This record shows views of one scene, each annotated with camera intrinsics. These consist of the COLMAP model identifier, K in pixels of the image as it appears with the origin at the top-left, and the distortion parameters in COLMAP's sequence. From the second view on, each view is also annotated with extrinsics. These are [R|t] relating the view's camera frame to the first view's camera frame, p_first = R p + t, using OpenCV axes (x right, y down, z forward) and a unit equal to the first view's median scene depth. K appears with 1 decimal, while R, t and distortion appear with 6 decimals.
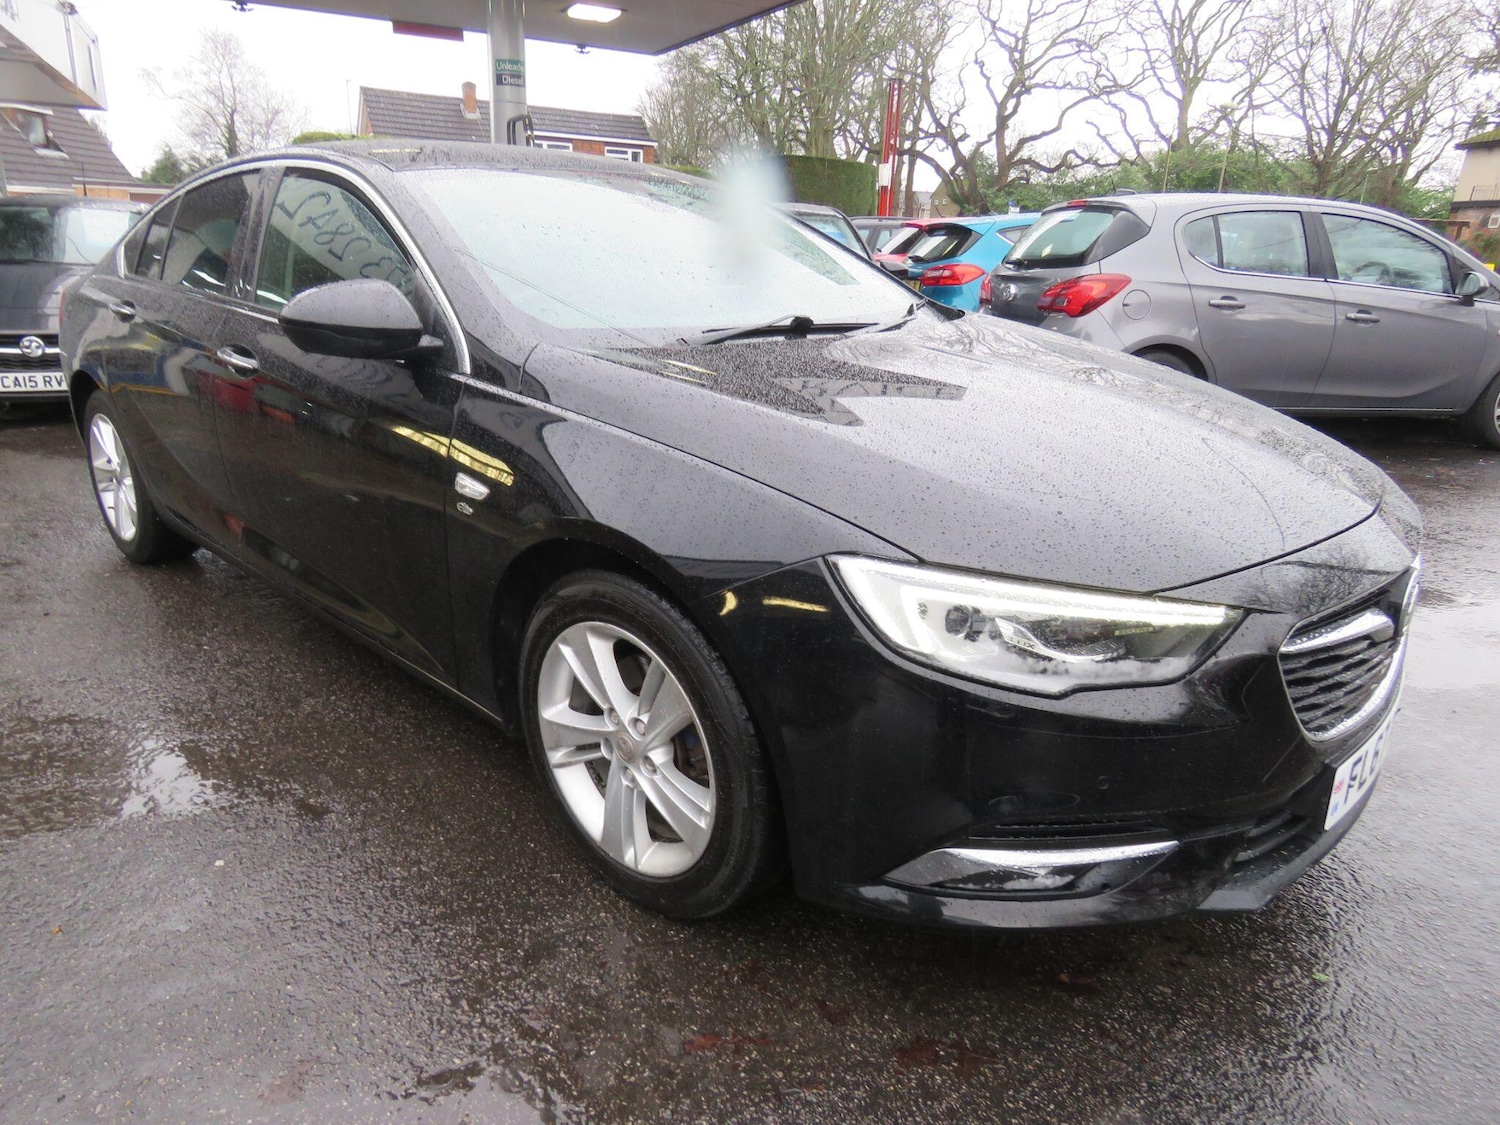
lens RADIAL K [[981.3, 0, 735.5], [0, 981.3, 578.8], [0, 0, 1]] dist [-0.018022, 0.014730]
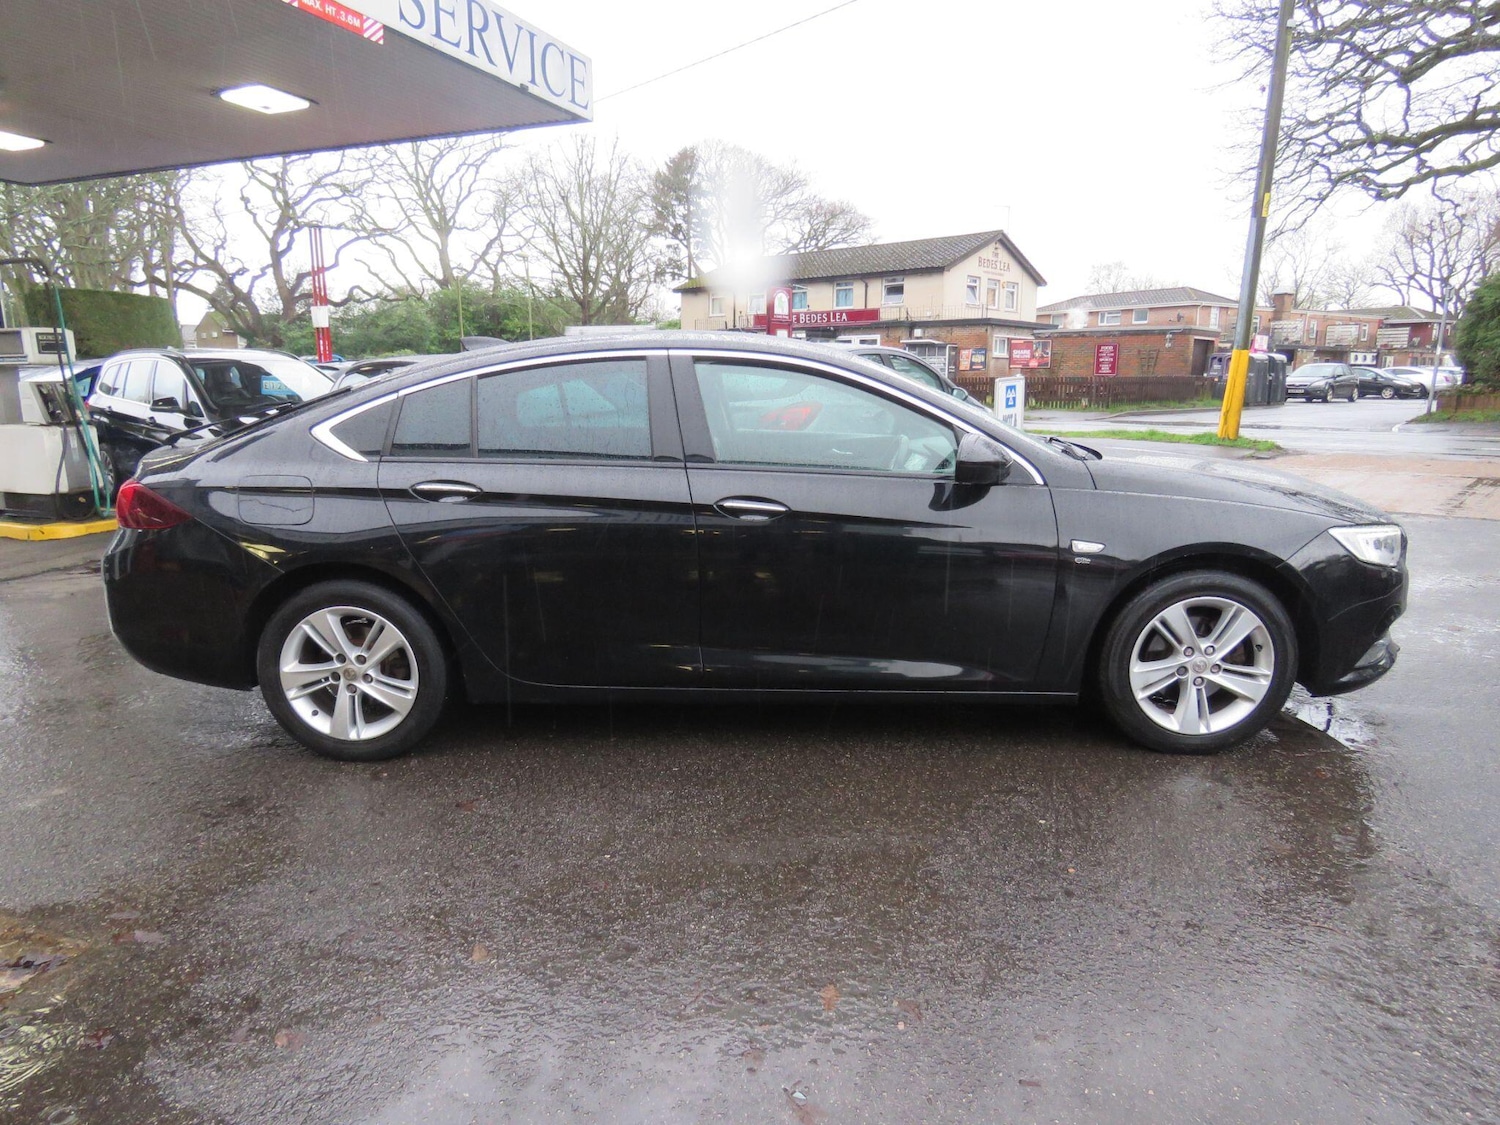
lens RADIAL K [[981.3, 0, 753.5], [0, 981.3, 571.3], [0, 0, 1]] dist [-0.018022, 0.014730]
pose [[0.737636, -0.167590, 0.654070, -0.596611], [0.248377, 0.968133, -0.032049, -0.047498], [-0.627856, 0.186096, 0.755755, 0.032281]]
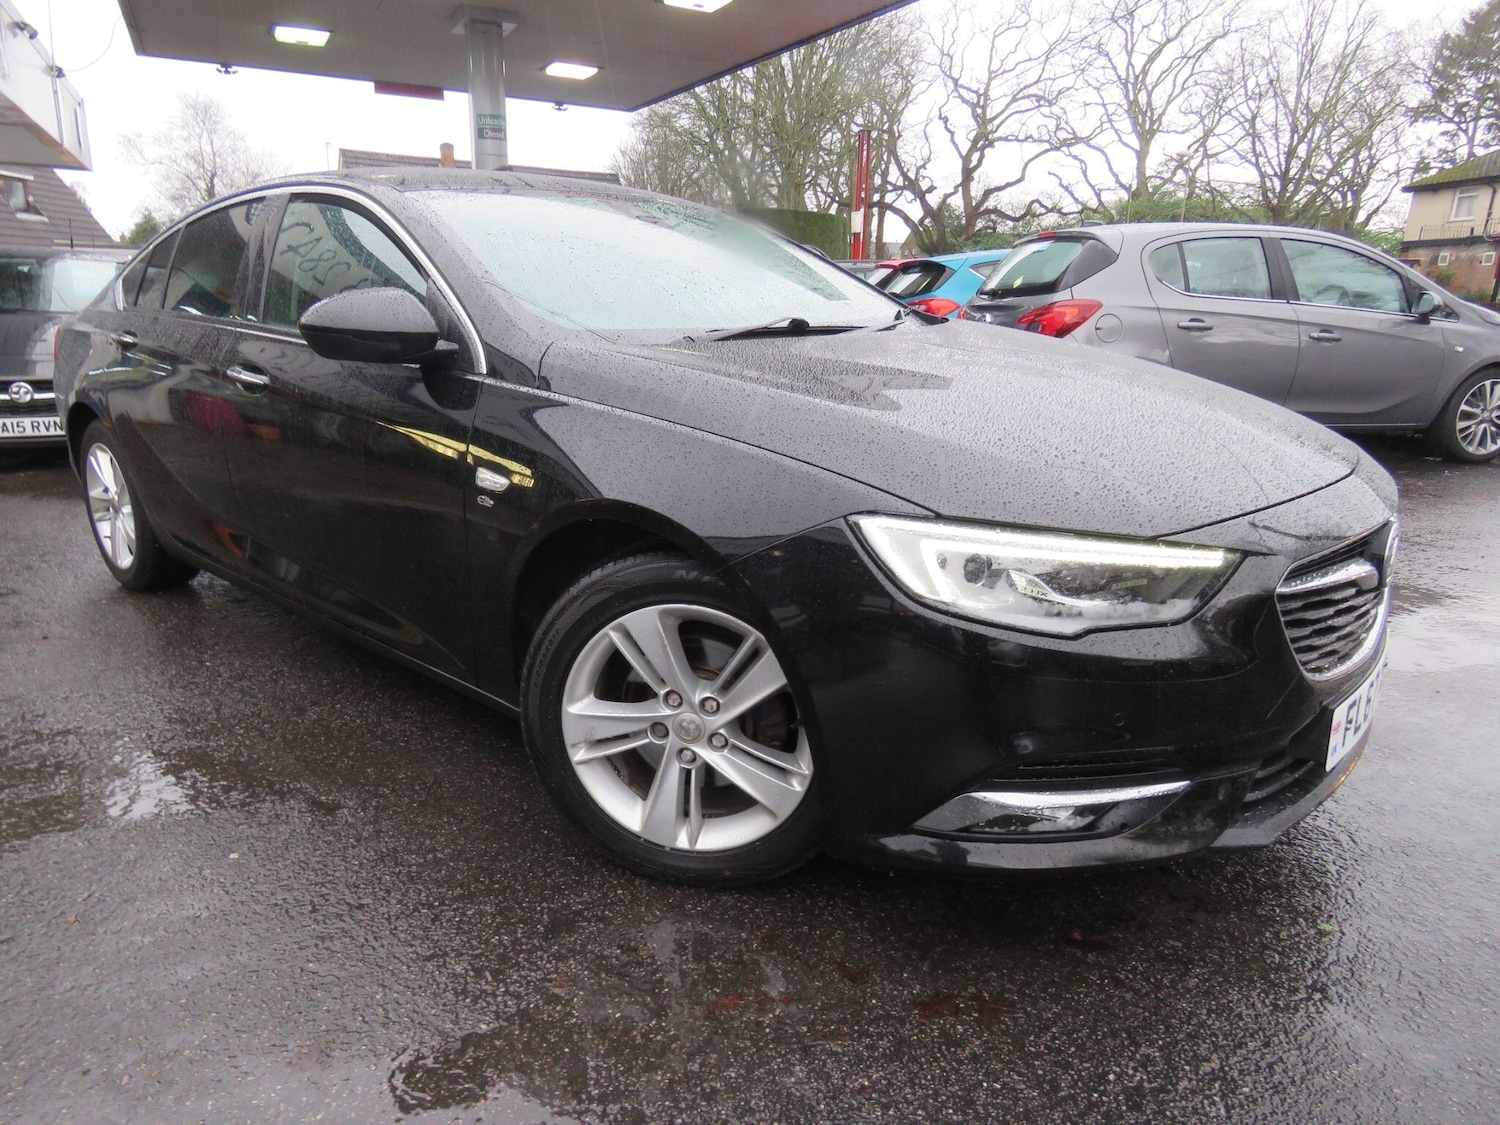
lens RADIAL K [[981.3, 0, 737.2], [0, 981.3, 575.1], [0, 0, 1]] dist [-0.018022, 0.014730]
pose [[0.999497, -0.023983, 0.020733, -0.008459], [0.025054, 0.998278, -0.053033, 0.022549], [-0.019425, 0.053526, 0.998377, -0.008530]]
